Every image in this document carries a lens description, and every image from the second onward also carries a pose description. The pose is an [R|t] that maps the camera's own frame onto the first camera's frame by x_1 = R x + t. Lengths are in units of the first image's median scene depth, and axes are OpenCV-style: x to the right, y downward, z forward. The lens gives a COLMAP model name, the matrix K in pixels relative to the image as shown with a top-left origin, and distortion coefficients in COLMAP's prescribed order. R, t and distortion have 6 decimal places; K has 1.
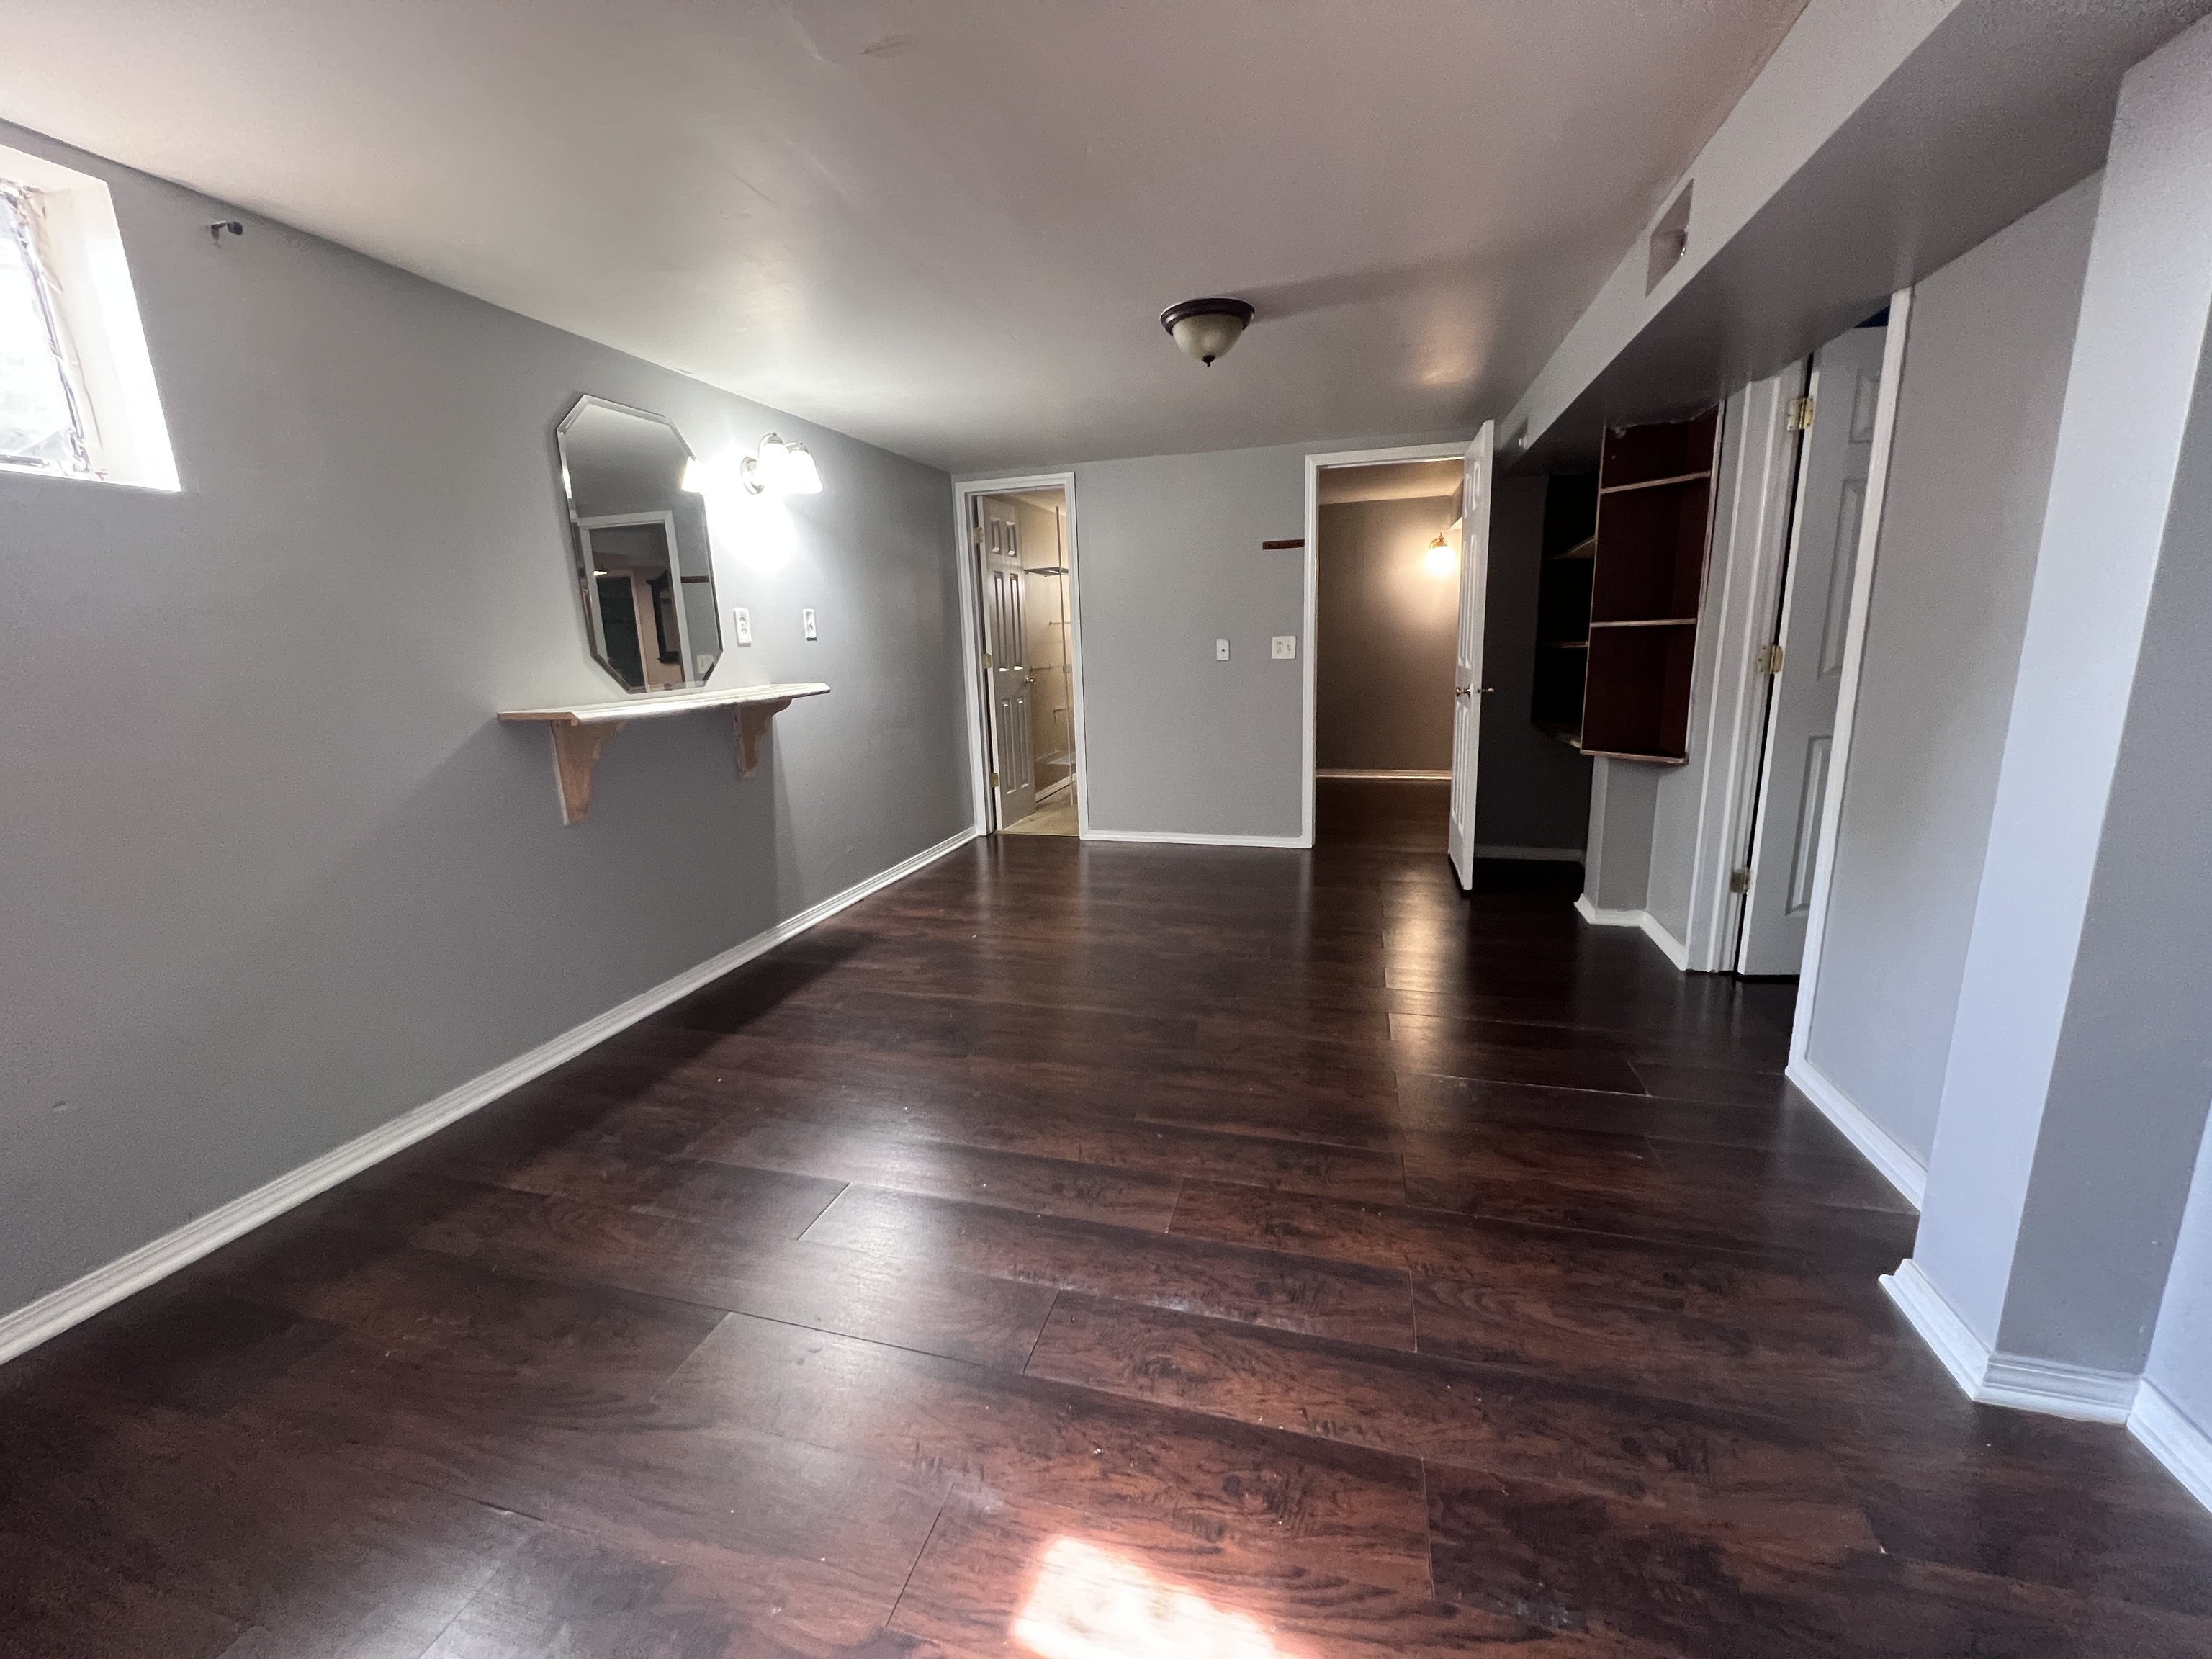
lens RADIAL K [[889.5, 0, 1101.5], [0, 889.5, 829.6], [0, 0, 1]] dist [-0.003369, 0.001567]
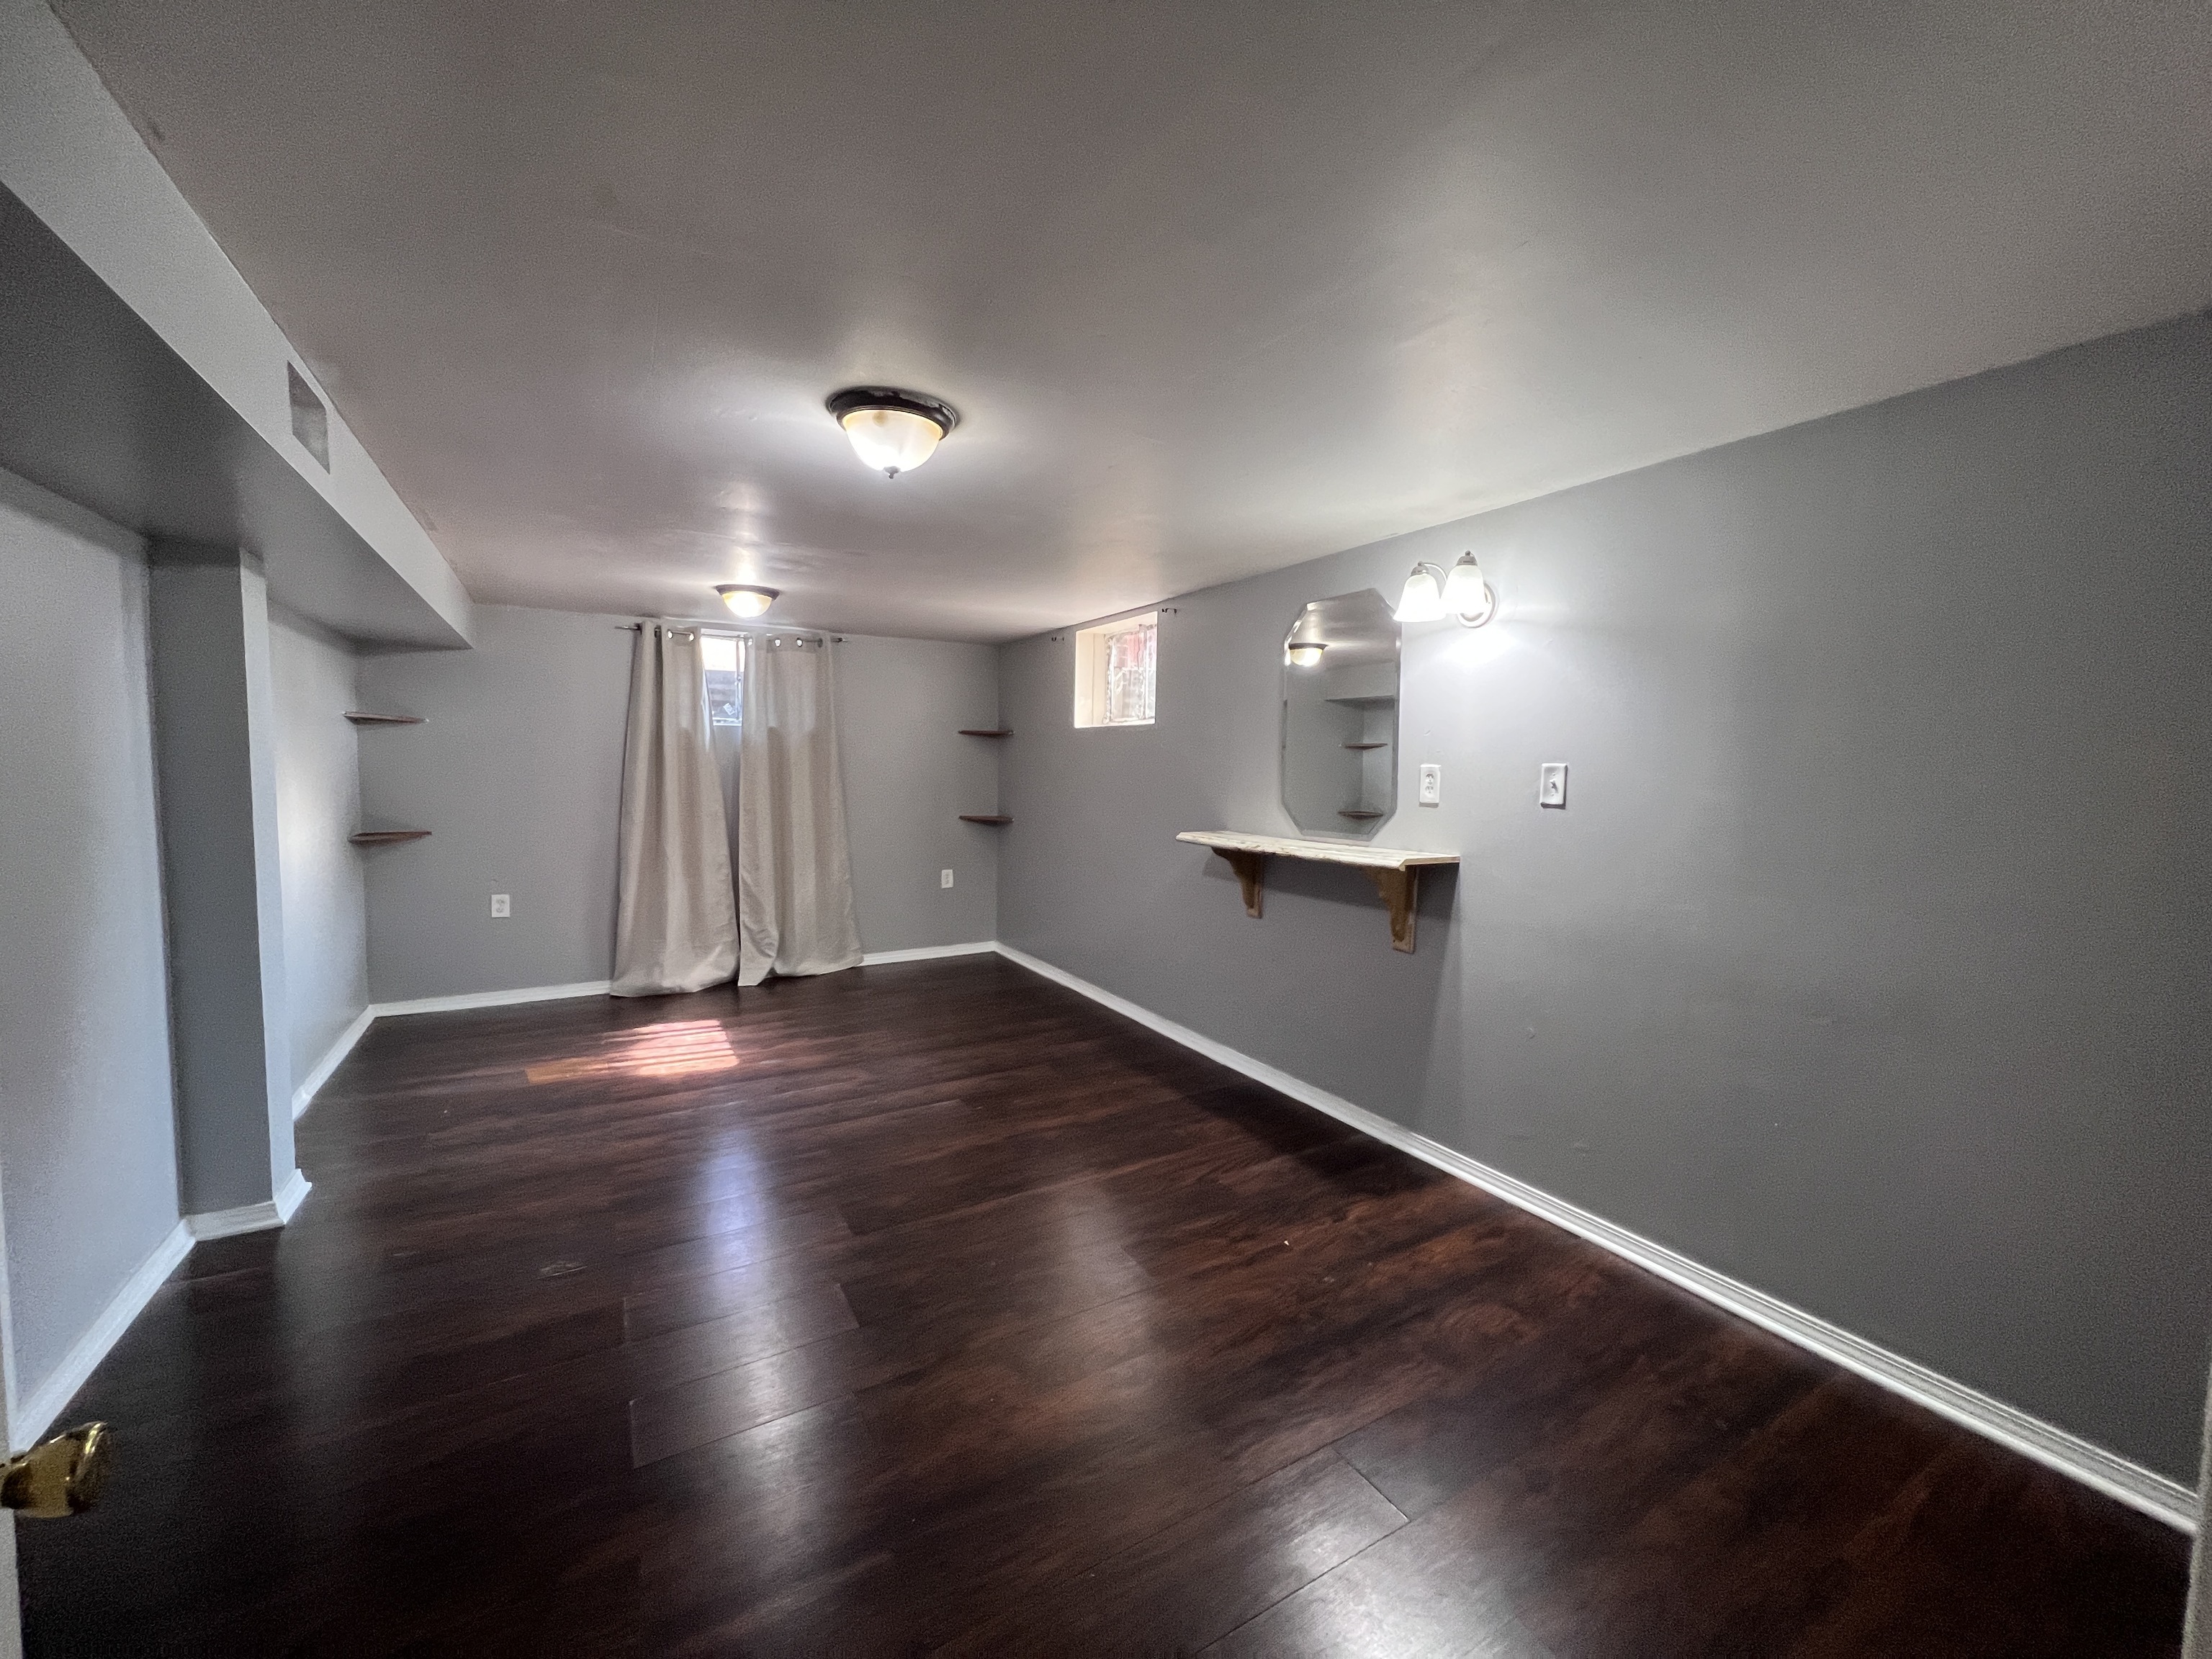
lens RADIAL K [[889.5, 0, 1102.6], [0, 889.5, 822.5], [0, 0, 1]] dist [-0.003369, 0.001567]
pose [[-0.697612, 0.074702, -0.712571, 0.503688], [-0.139477, 0.961363, 0.237334, -0.401165], [0.702768, 0.264954, -0.660239, 1.538898]]
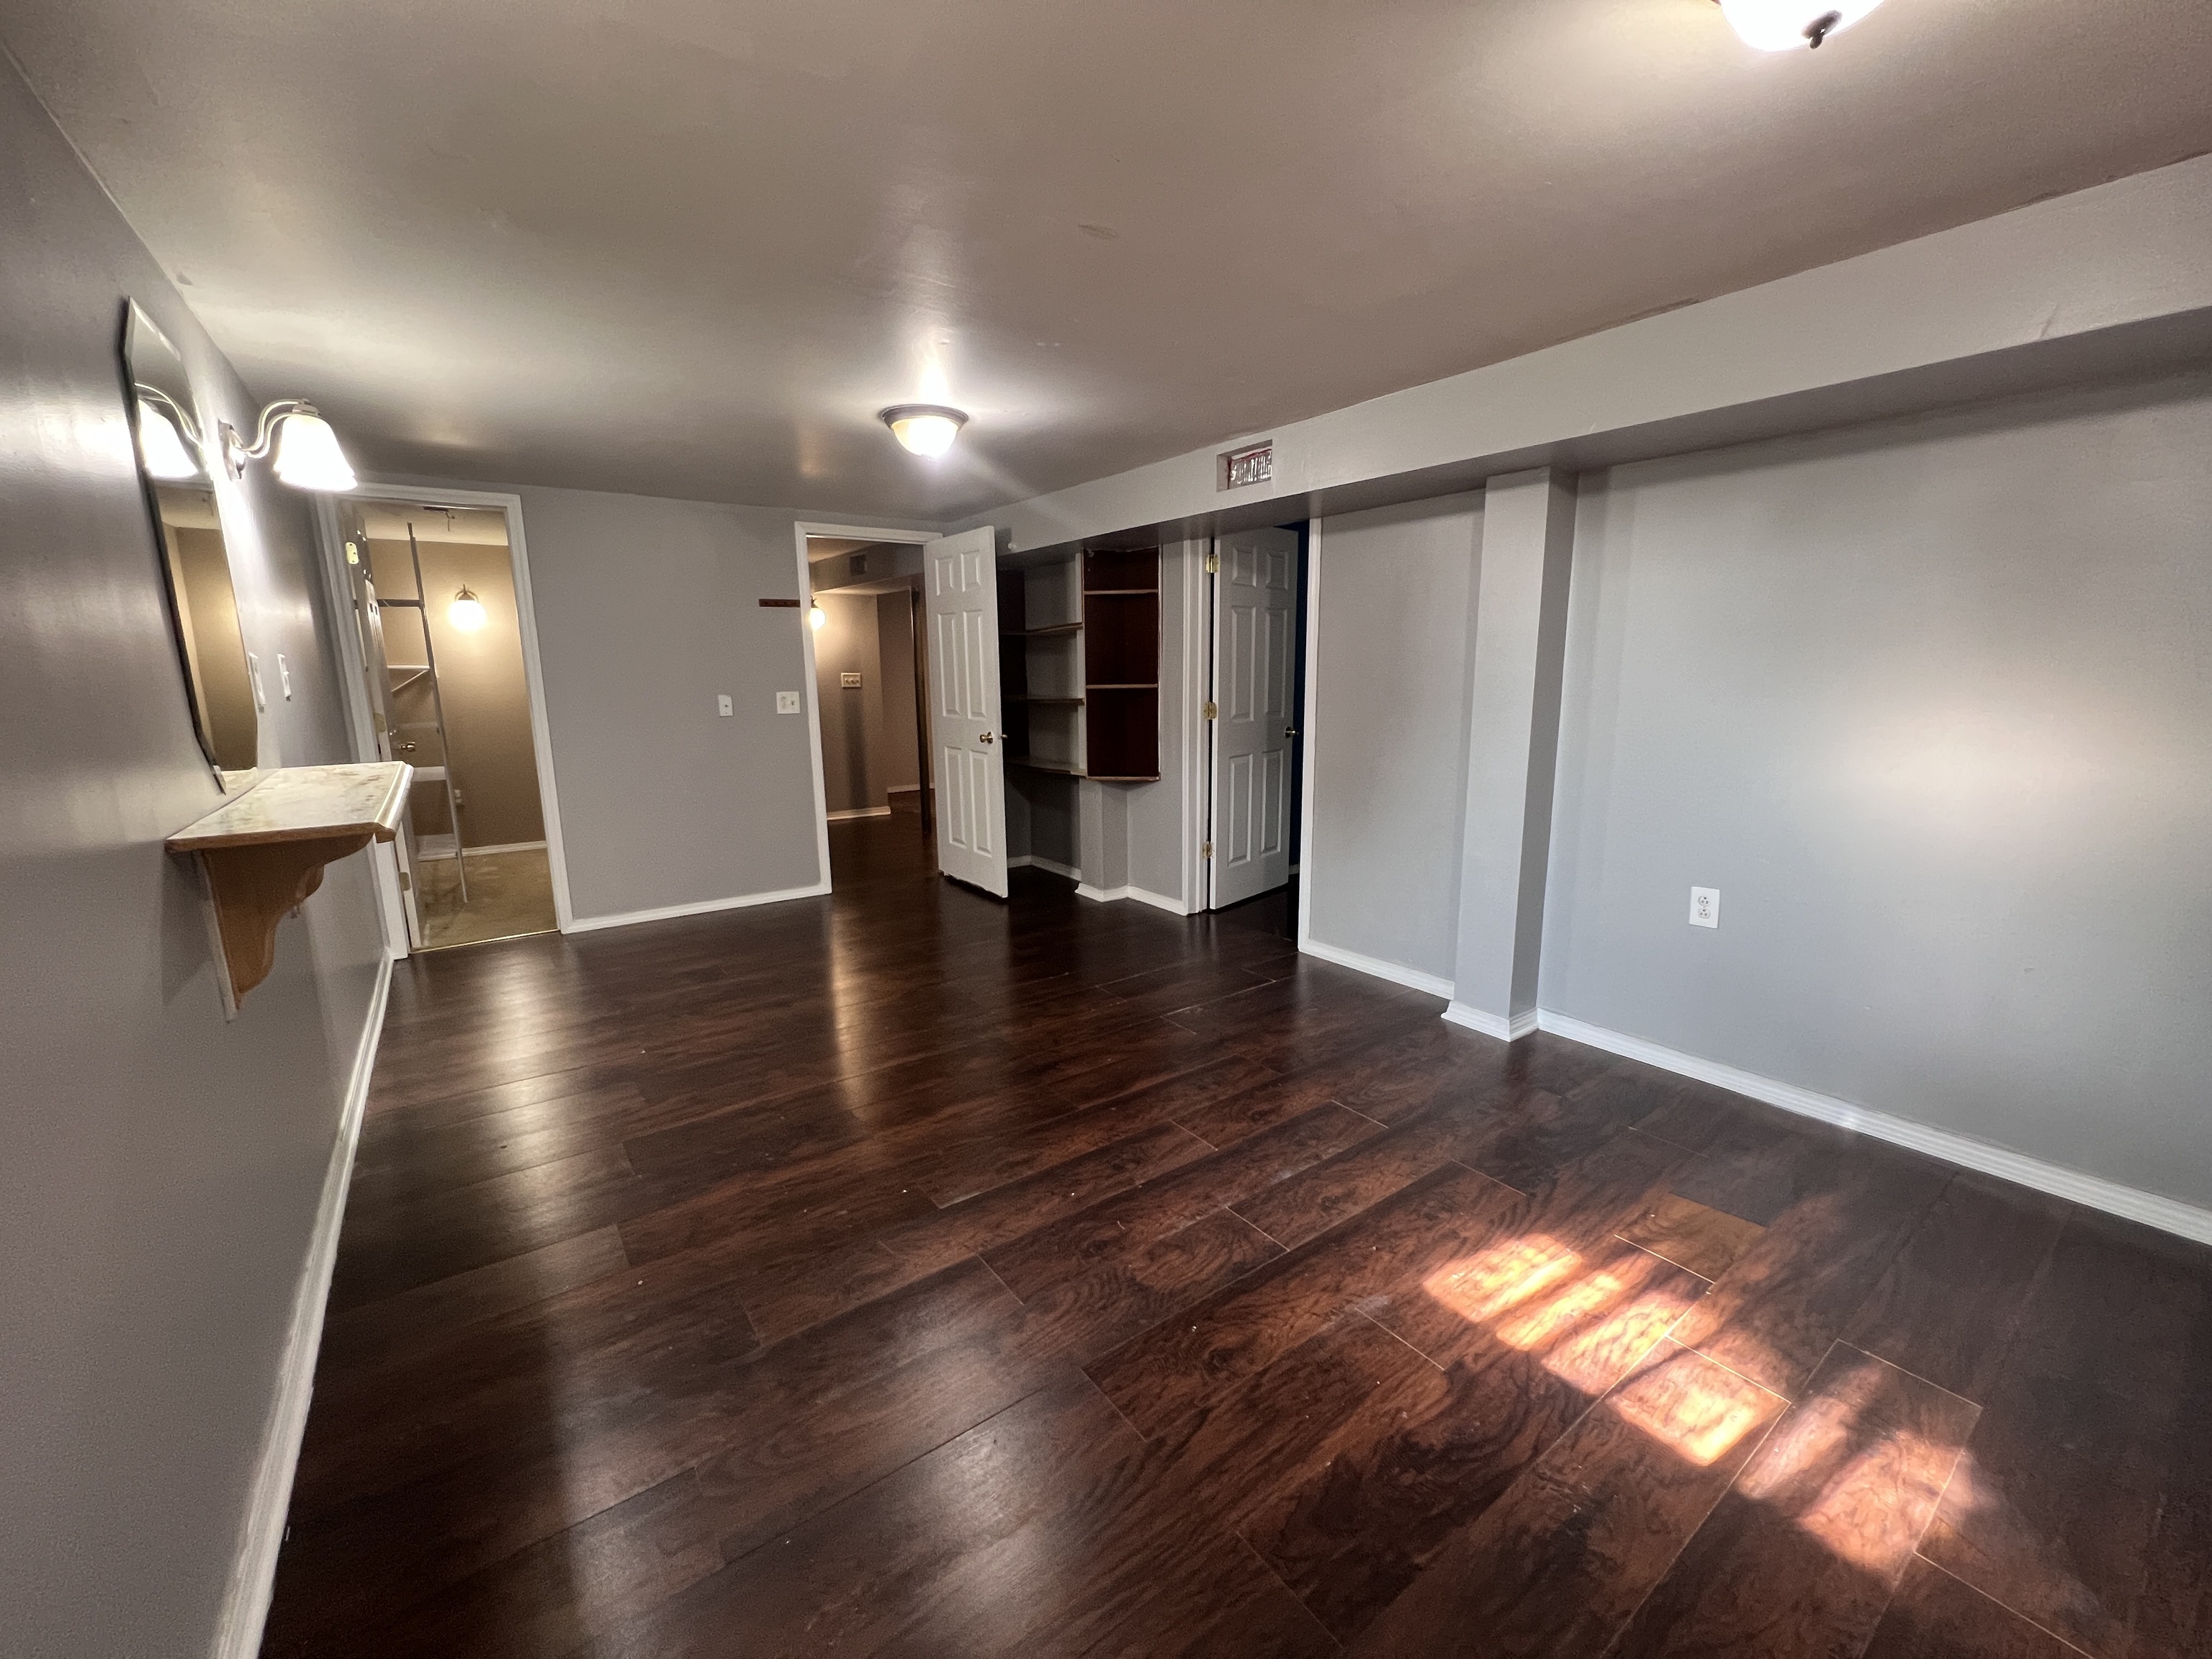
lens RADIAL K [[889.5, 0, 1104.3], [0, 889.5, 828.2], [0, 0, 1]] dist [-0.003369, 0.001567]
pose [[0.617659, -0.117903, 0.777558, -0.607135], [0.157425, 0.987223, 0.024644, -0.047913], [-0.770529, 0.107185, 0.628328, 0.147924]]
